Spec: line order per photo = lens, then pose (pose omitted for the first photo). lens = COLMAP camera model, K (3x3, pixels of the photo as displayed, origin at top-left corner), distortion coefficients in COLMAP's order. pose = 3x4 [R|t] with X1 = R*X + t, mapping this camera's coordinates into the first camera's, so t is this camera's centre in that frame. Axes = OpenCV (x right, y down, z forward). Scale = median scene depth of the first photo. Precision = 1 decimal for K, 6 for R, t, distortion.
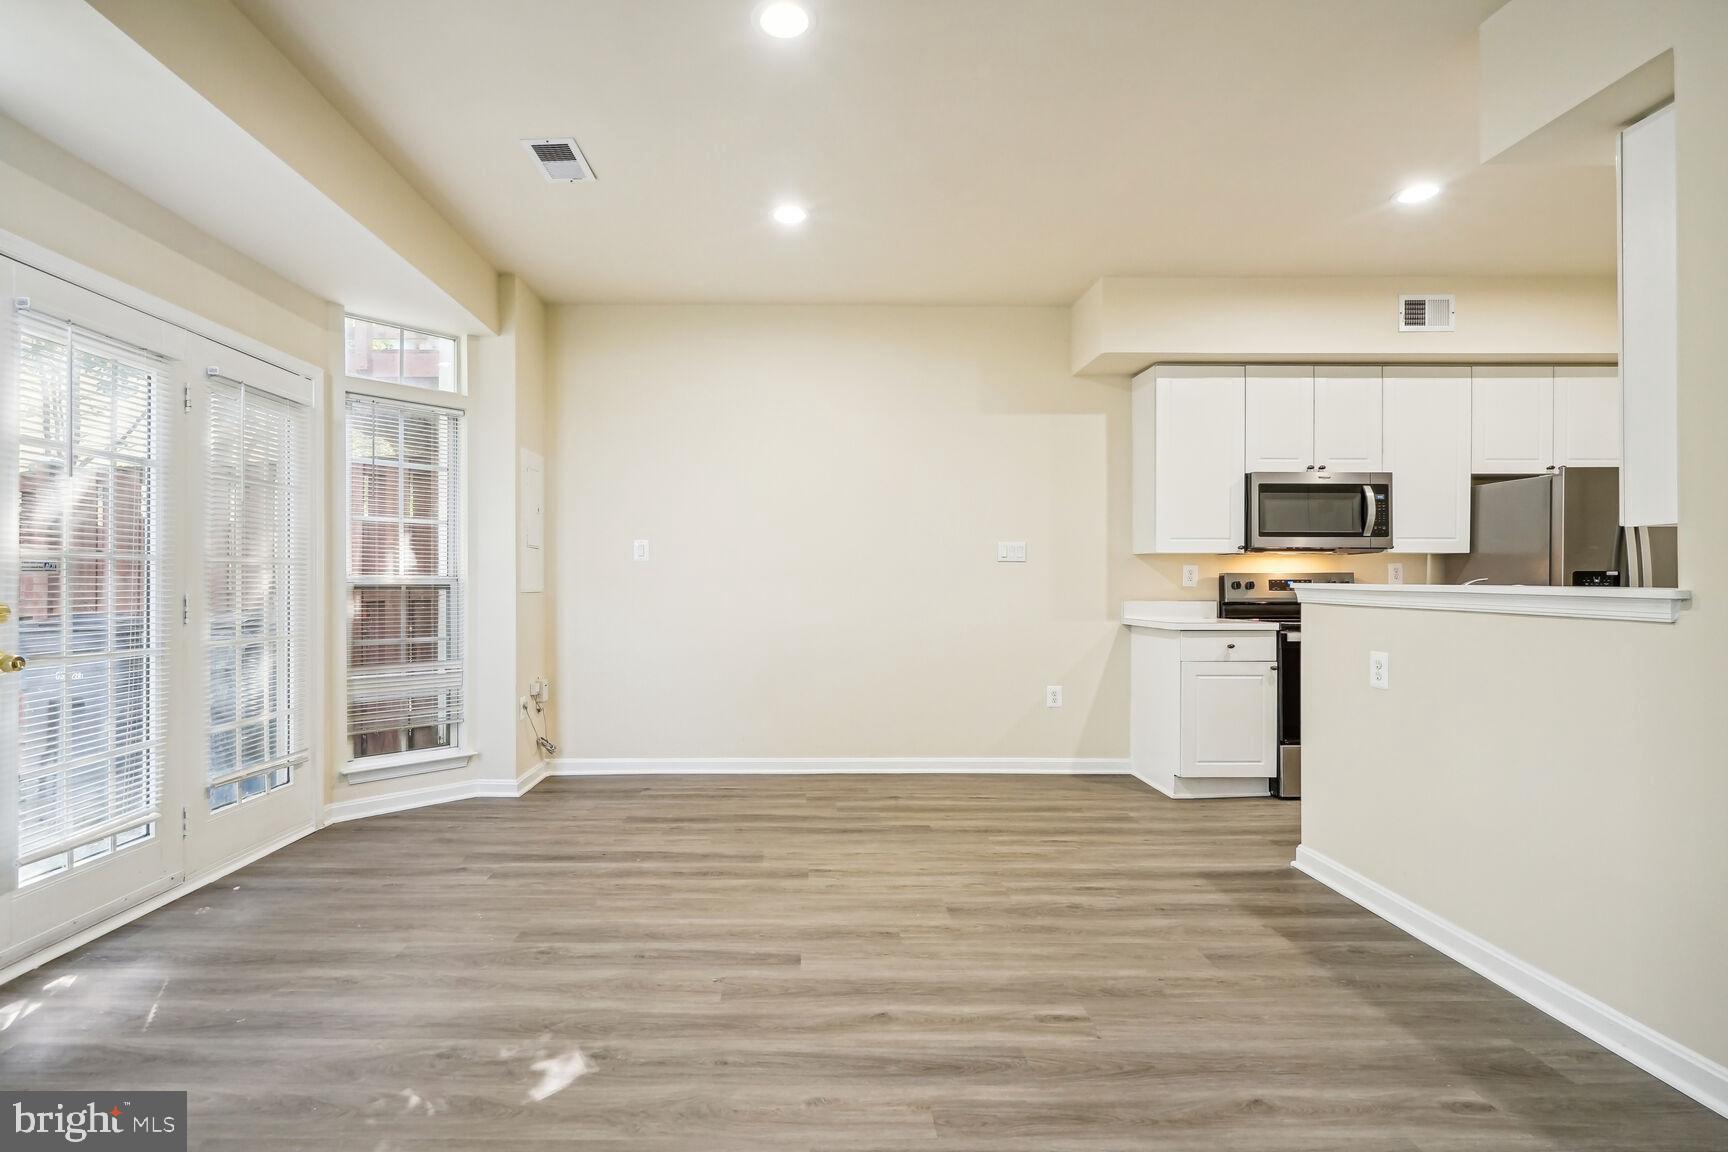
lens RADIAL K [[813.1, 0, 806.7], [0, 813.1, 574.4], [0, 0, 1]] dist [0.000474, -0.000346]
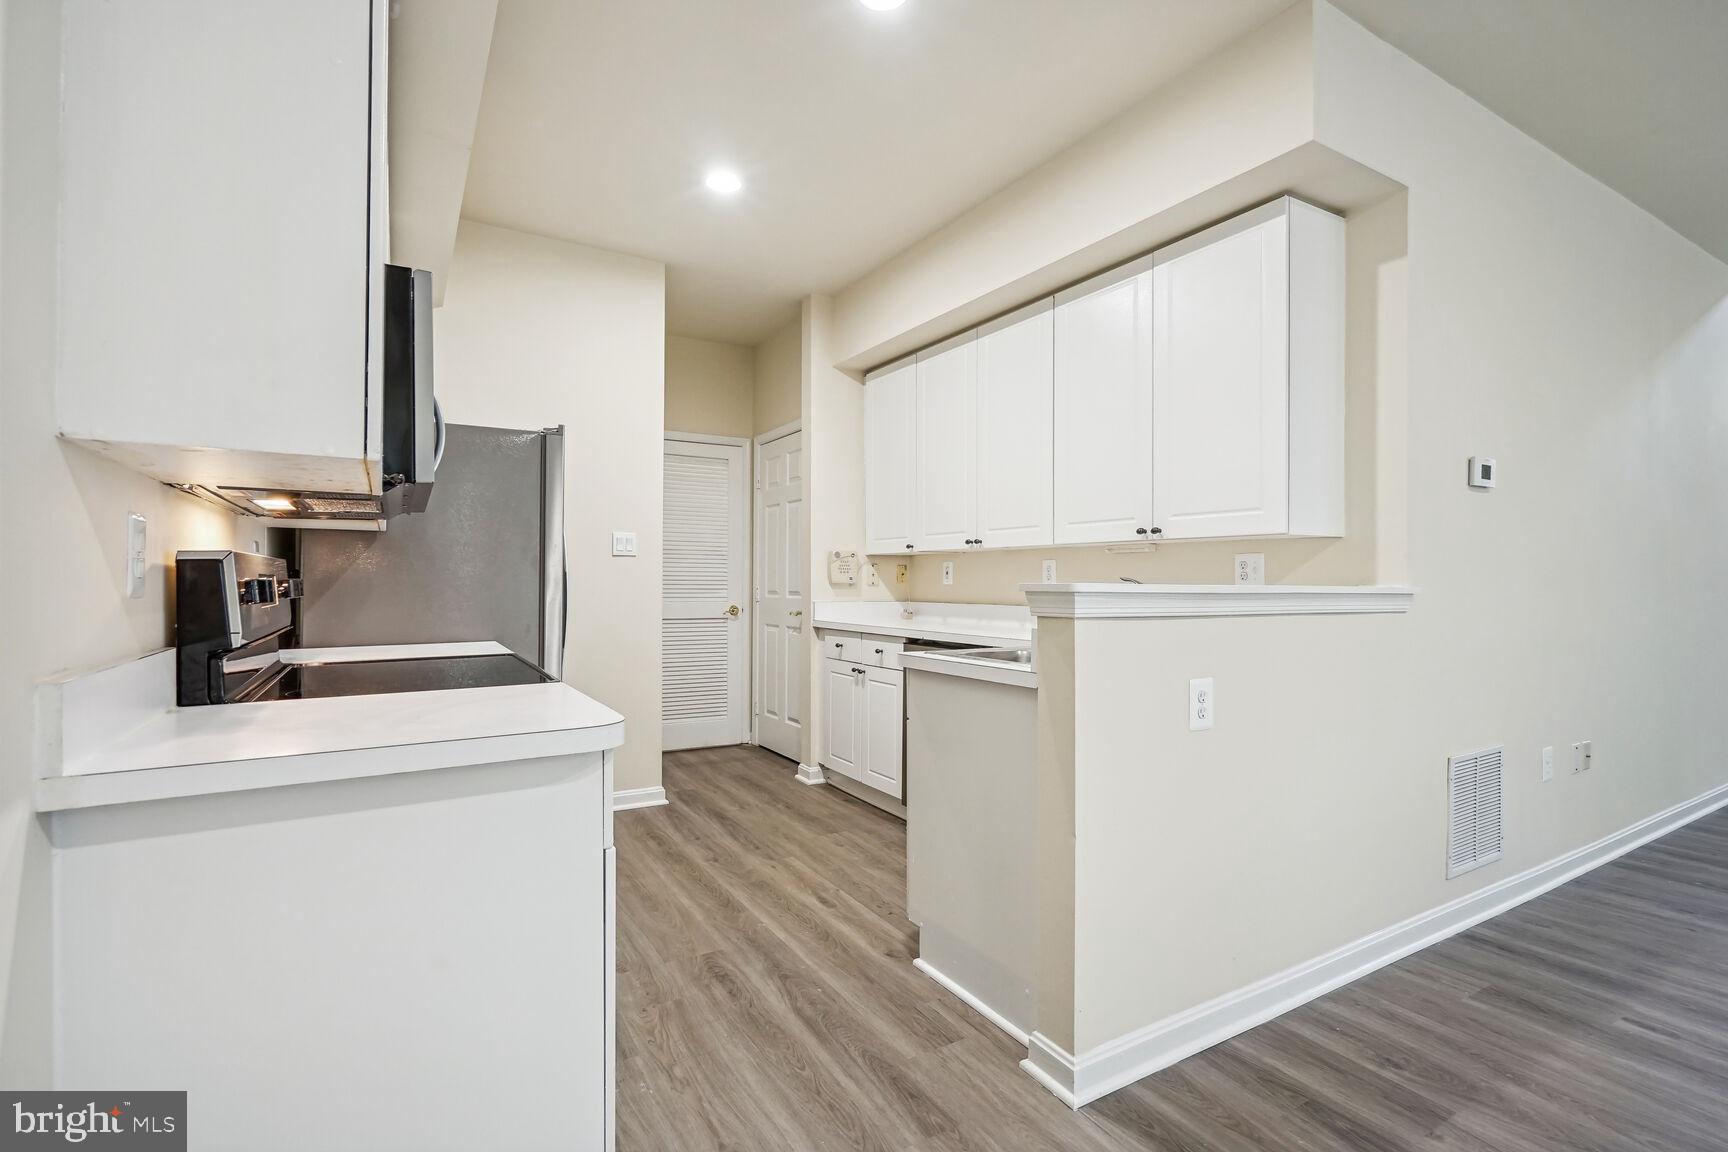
lens RADIAL K [[813.1, 0, 853.5], [0, 813.1, 571.2], [0, 0, 1]] dist [0.000474, -0.000346]
pose [[-0.509548, 0.009230, 0.860393, 0.174644], [-0.007920, 0.999850, -0.015416, 0.010662], [-0.860406, -0.014669, -0.509398, 1.180082]]
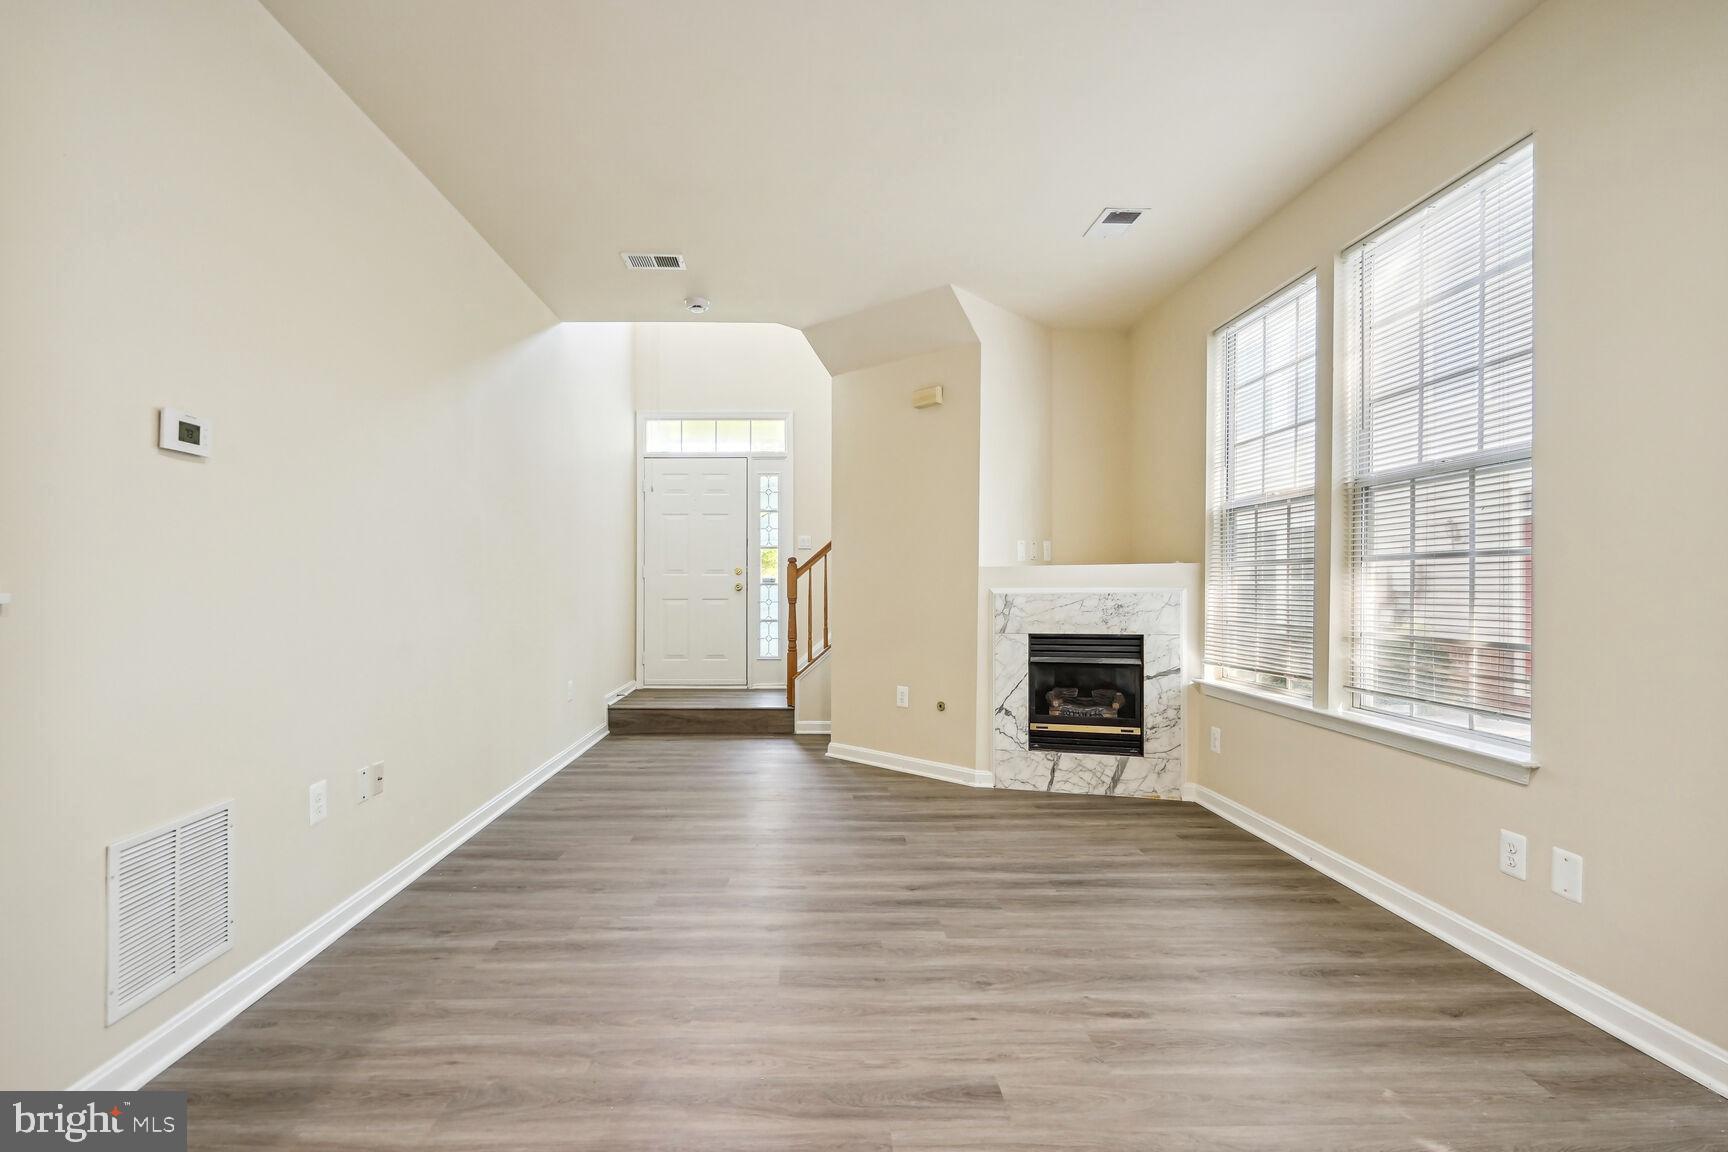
lens RADIAL K [[813.1, 0, 818.7], [0, 813.1, 589.4], [0, 0, 1]] dist [0.000474, -0.000346]
pose [[-0.999966, -0.003206, -0.007657, 0.112131], [-0.003180, 0.999989, -0.003305, 0.007727], [0.007668, -0.003280, -0.999965, 0.865067]]
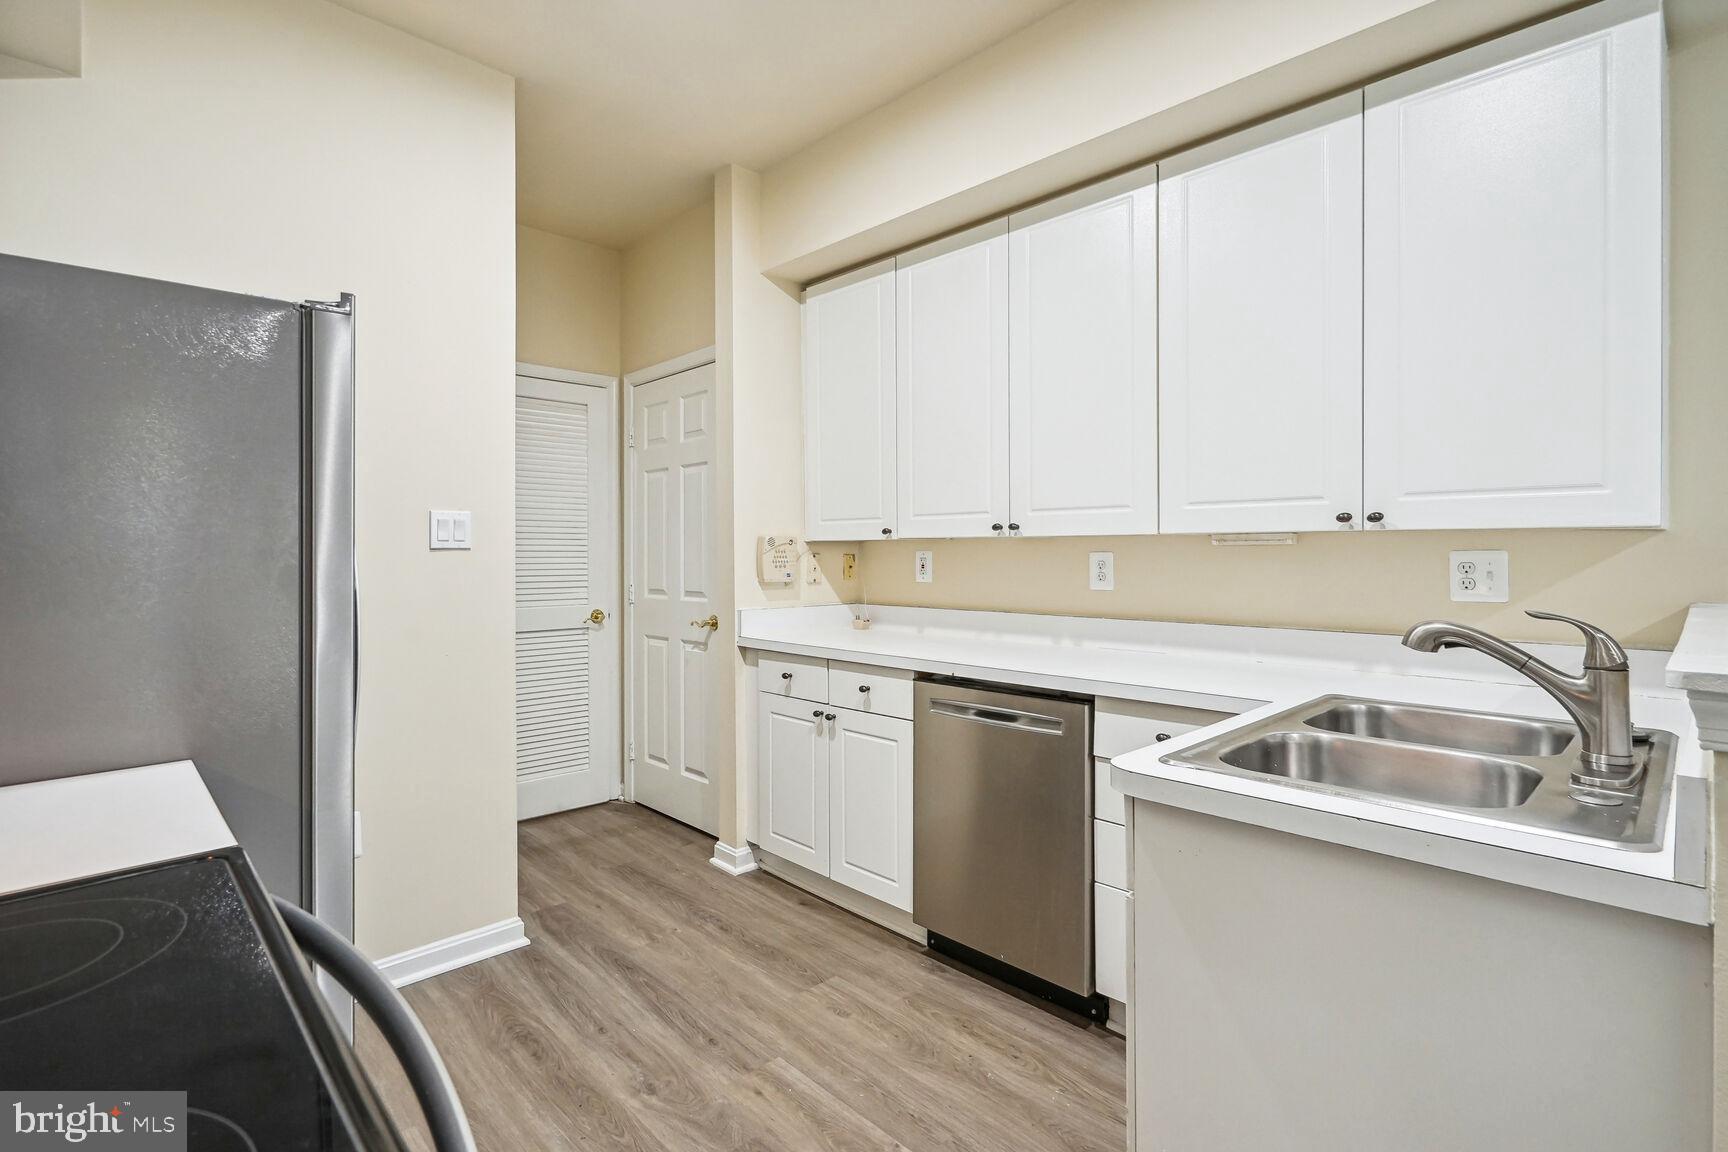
lens RADIAL K [[813.1, 0, 839.4], [0, 813.1, 550.4], [0, 0, 1]] dist [0.000474, -0.000346]
pose [[-0.694418, 0.003151, 0.719565, 0.547849], [-0.003507, 0.999964, -0.007762, -0.015350], [-0.719563, -0.007914, -0.694382, 1.125283]]
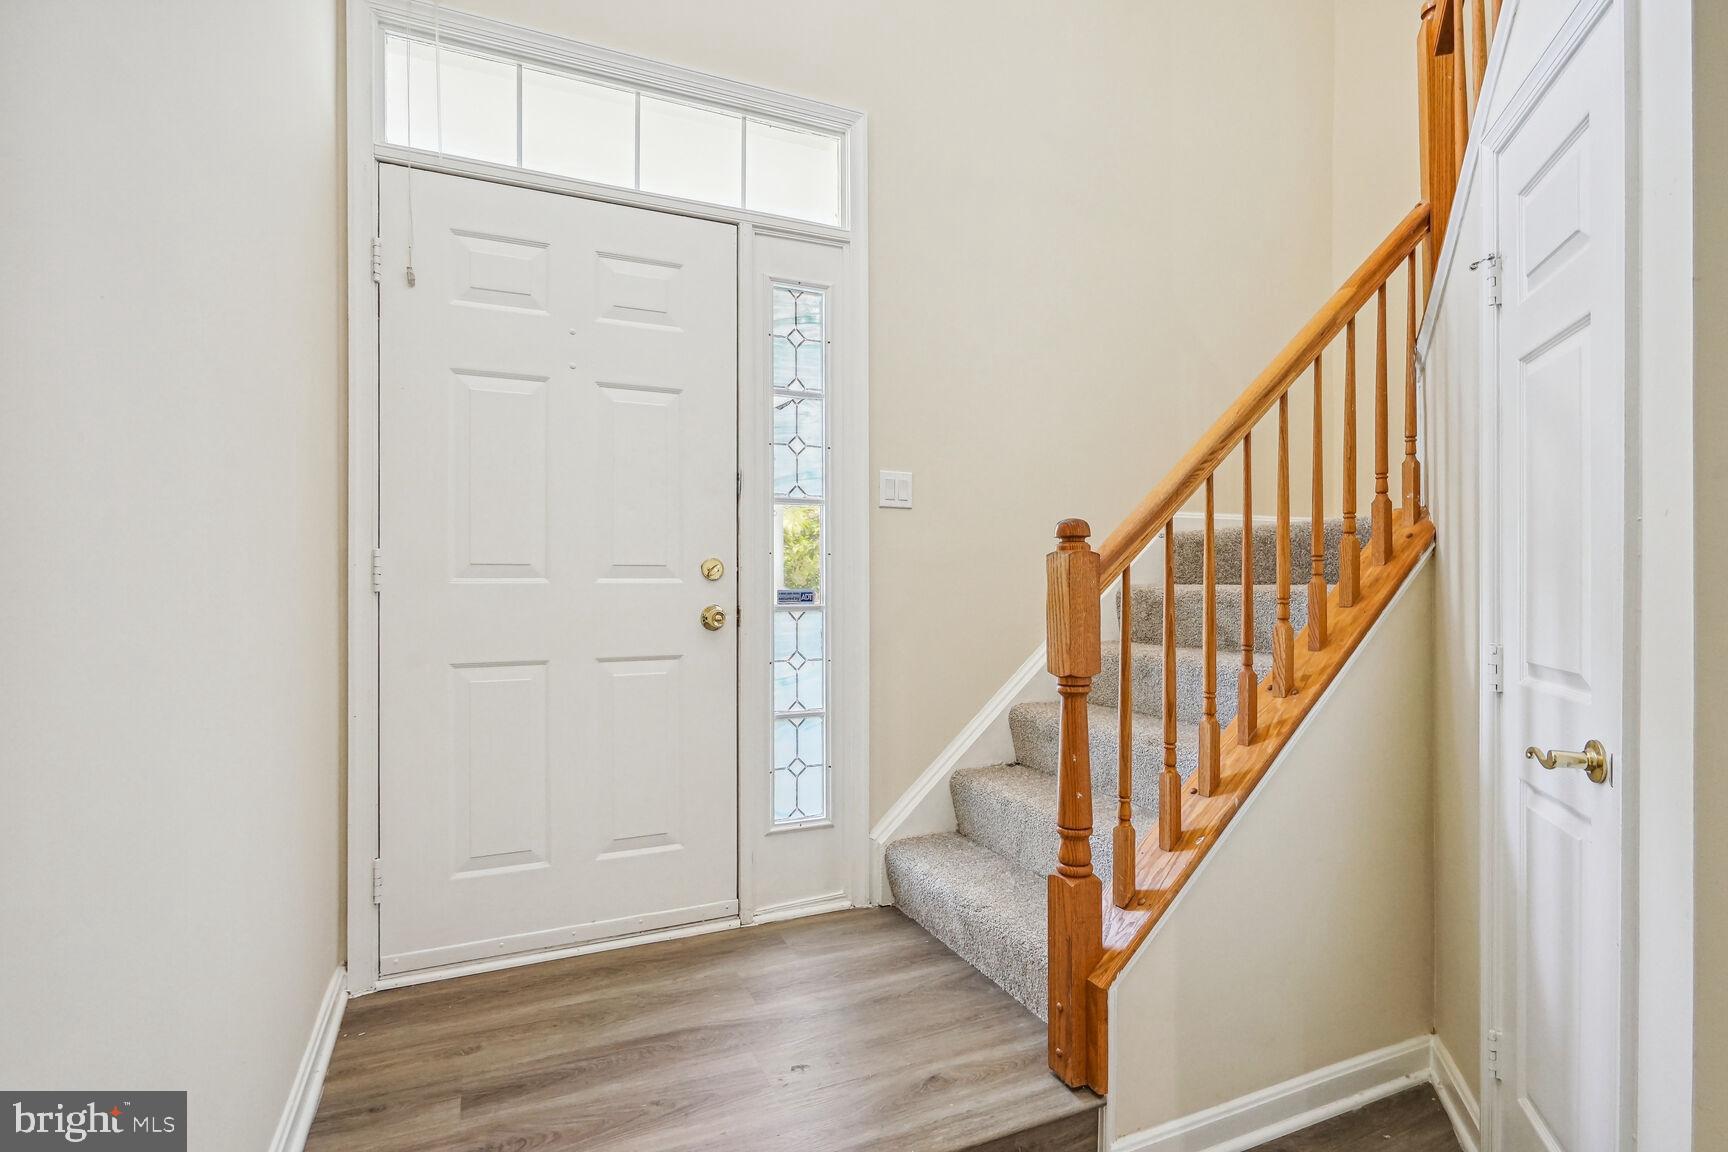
lens RADIAL K [[813.1, 0, 836.7], [0, 813.1, 581.2], [0, 0, 1]] dist [0.000474, -0.000346]
pose [[-0.911320, -0.002282, -0.411693, 0.434675], [0.003614, 0.999902, -0.013542, -0.021087], [0.411683, -0.013829, -0.911222, -0.370480]]
